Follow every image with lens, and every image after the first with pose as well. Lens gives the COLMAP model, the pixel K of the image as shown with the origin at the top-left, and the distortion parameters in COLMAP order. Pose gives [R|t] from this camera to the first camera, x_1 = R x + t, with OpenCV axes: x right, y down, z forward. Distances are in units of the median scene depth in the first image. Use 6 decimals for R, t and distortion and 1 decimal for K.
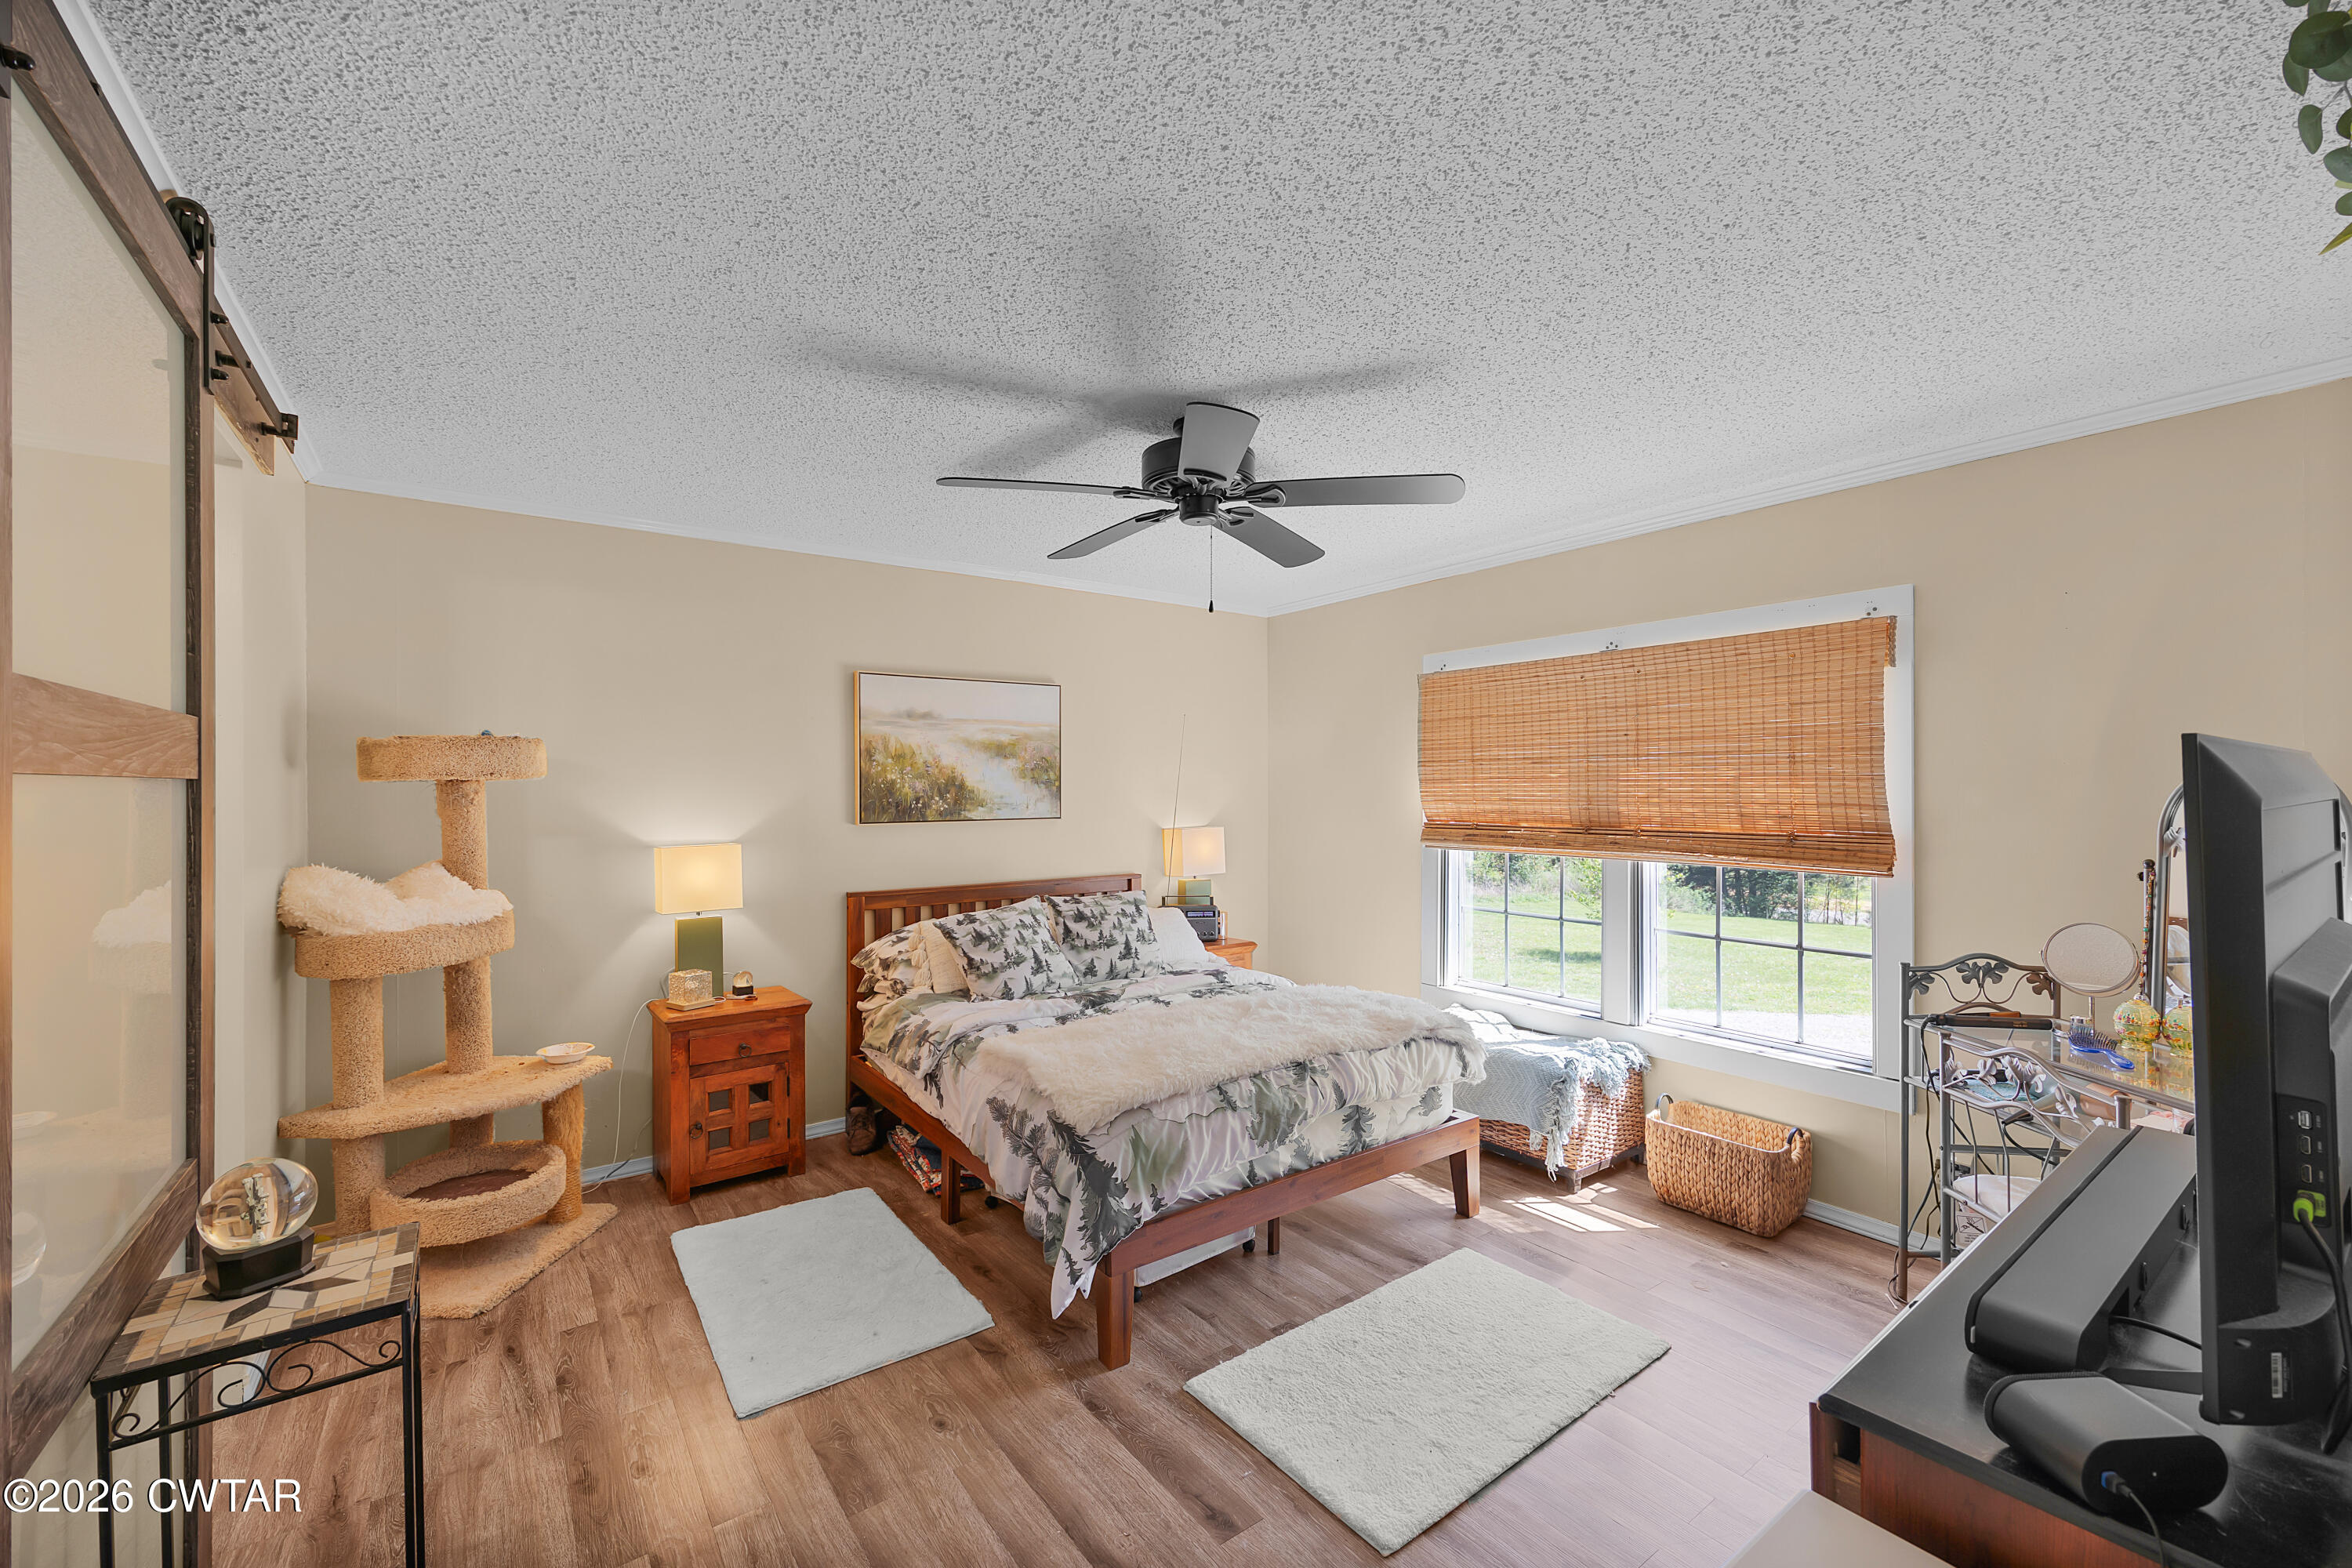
lens RADIAL K [[958.5, 0, 1181.1], [0, 958.5, 793.3], [0, 0, 1]] dist [-0.001002, 0.000793]
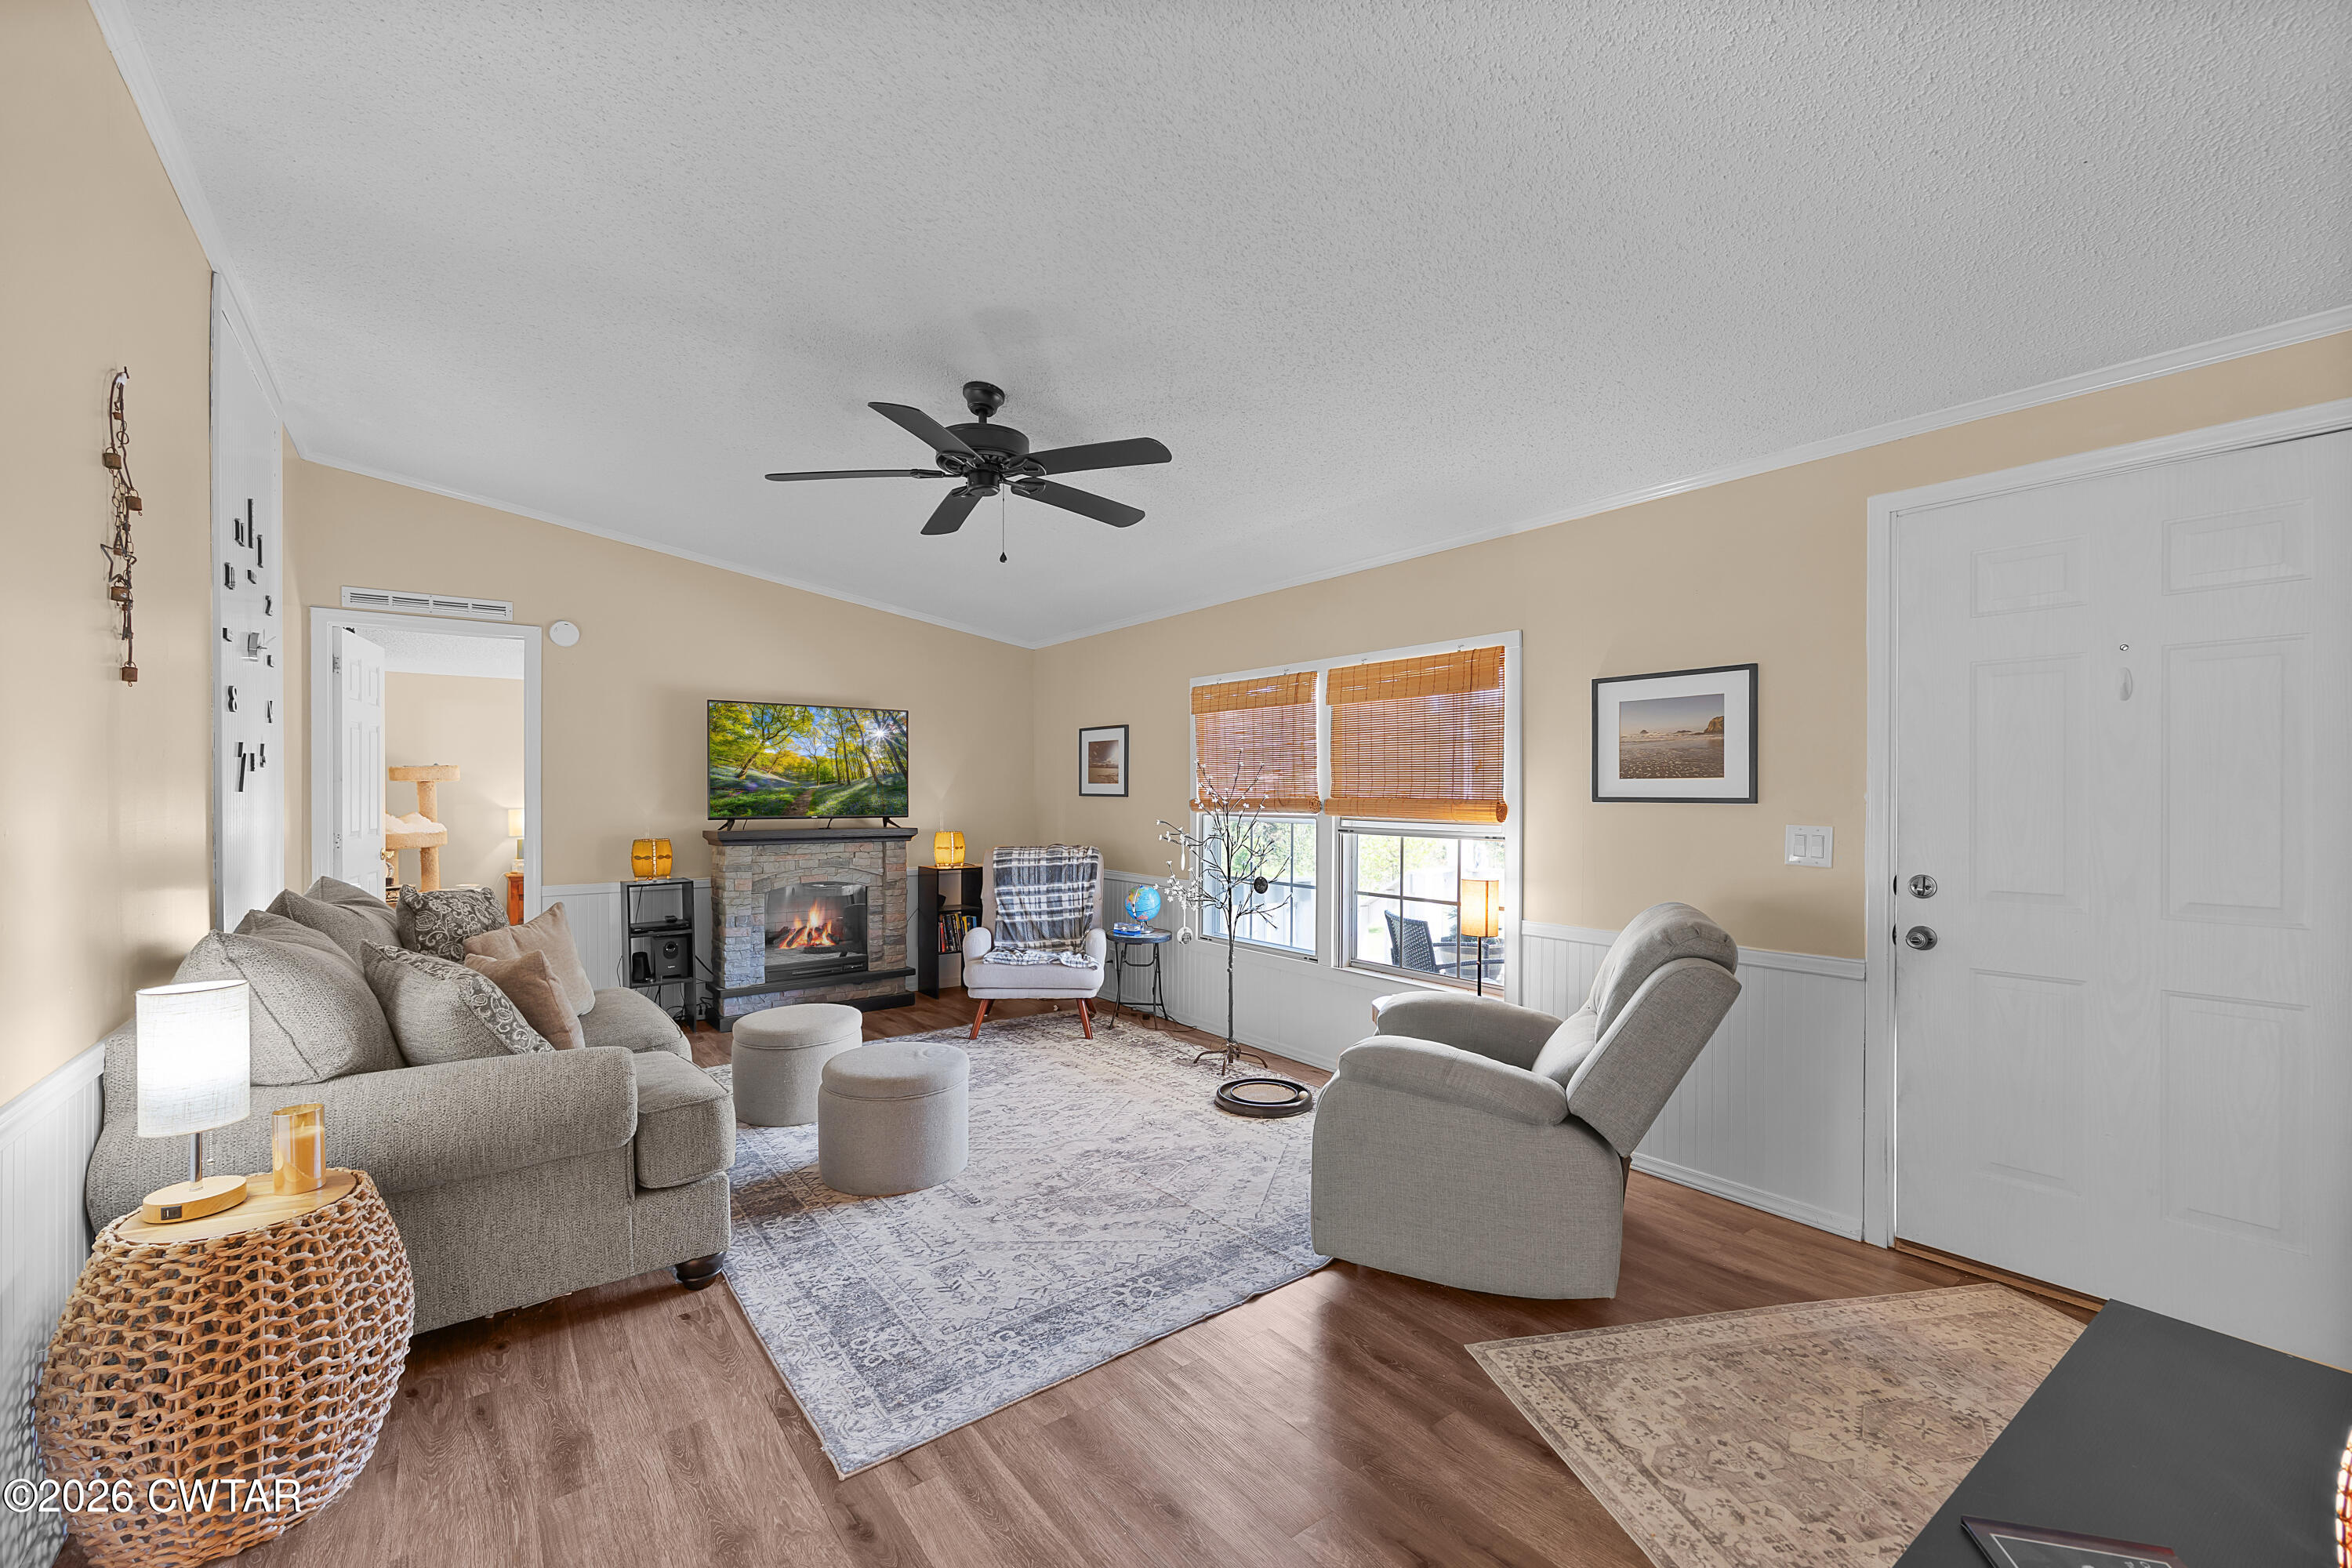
lens RADIAL K [[958.5, 0, 1181.1], [0, 958.5, 793.3], [0, 0, 1]] dist [-0.001002, 0.000793]
pose [[0.999653, -0.000035, 0.026359, 1.265240], [-0.000133, 0.999980, 0.006369, 0.002724], [-0.026358, -0.006371, 0.999632, -1.704097]]
